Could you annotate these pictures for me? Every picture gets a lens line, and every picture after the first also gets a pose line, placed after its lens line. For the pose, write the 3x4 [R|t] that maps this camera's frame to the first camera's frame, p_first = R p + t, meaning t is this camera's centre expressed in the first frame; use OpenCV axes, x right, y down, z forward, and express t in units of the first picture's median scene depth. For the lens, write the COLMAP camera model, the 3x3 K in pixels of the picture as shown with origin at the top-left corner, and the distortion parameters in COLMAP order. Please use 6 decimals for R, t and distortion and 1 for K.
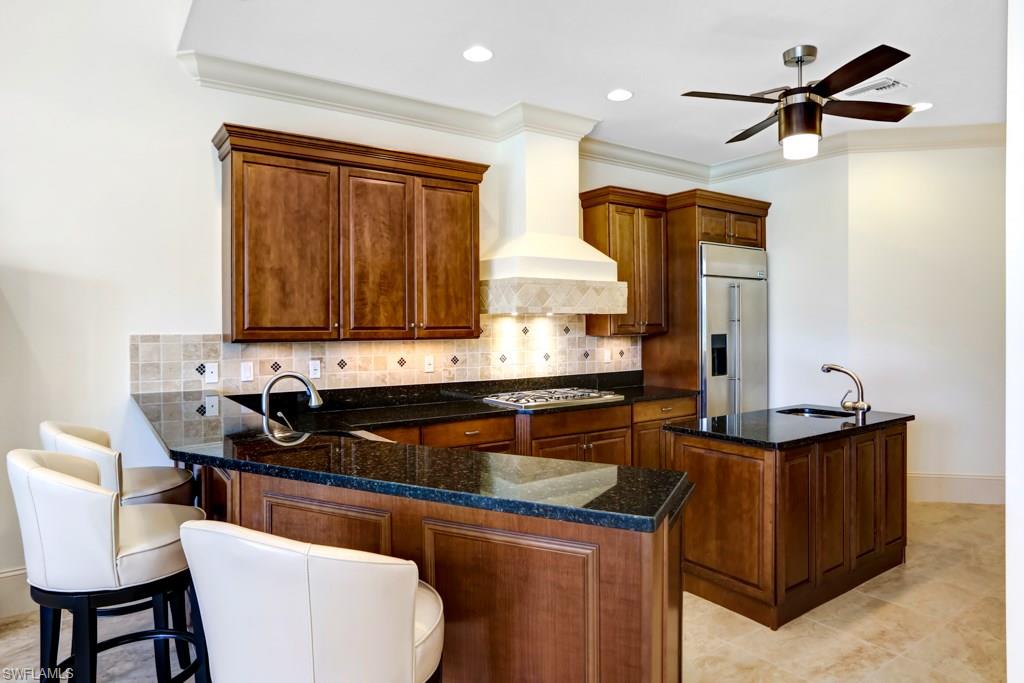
lens RADIAL K [[612.4, 0, 511.2], [0, 612.4, 339.4], [0, 0, 1]] dist [-0.028993, 0.000378]
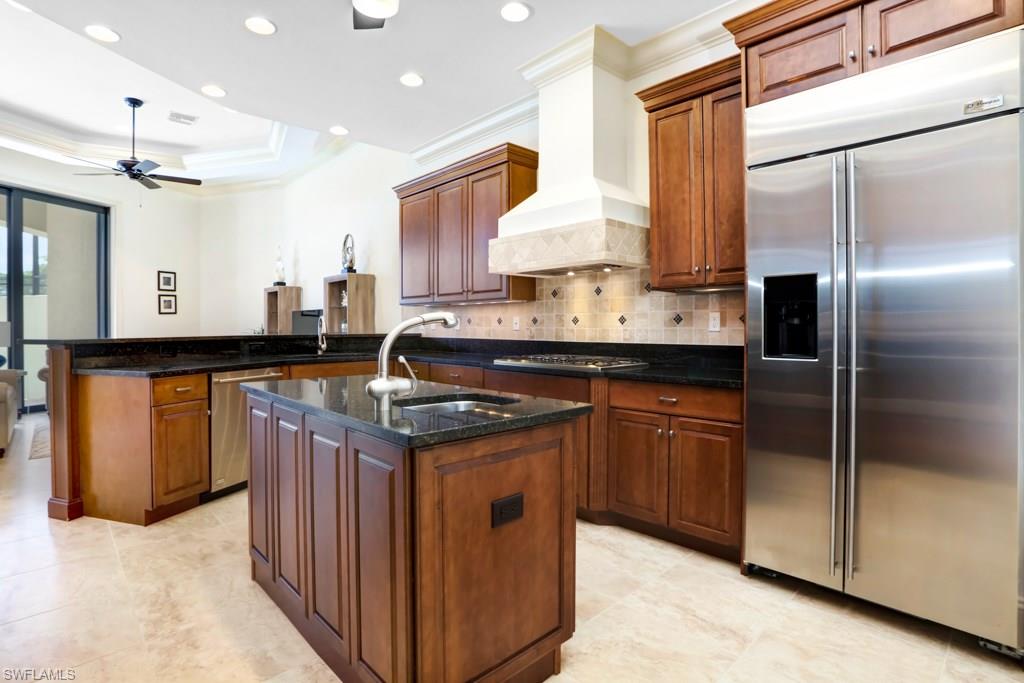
lens RADIAL K [[502.6, 0, 508.0], [0, 502.6, 332.1], [0, 0, 1]] dist [-0.040275, 0.000678]
pose [[0.147841, 0.017057, -0.988864, 0.807841], [-0.019840, 0.999701, 0.014278, 0.042455], [0.988812, 0.017508, 0.148135, 0.815234]]
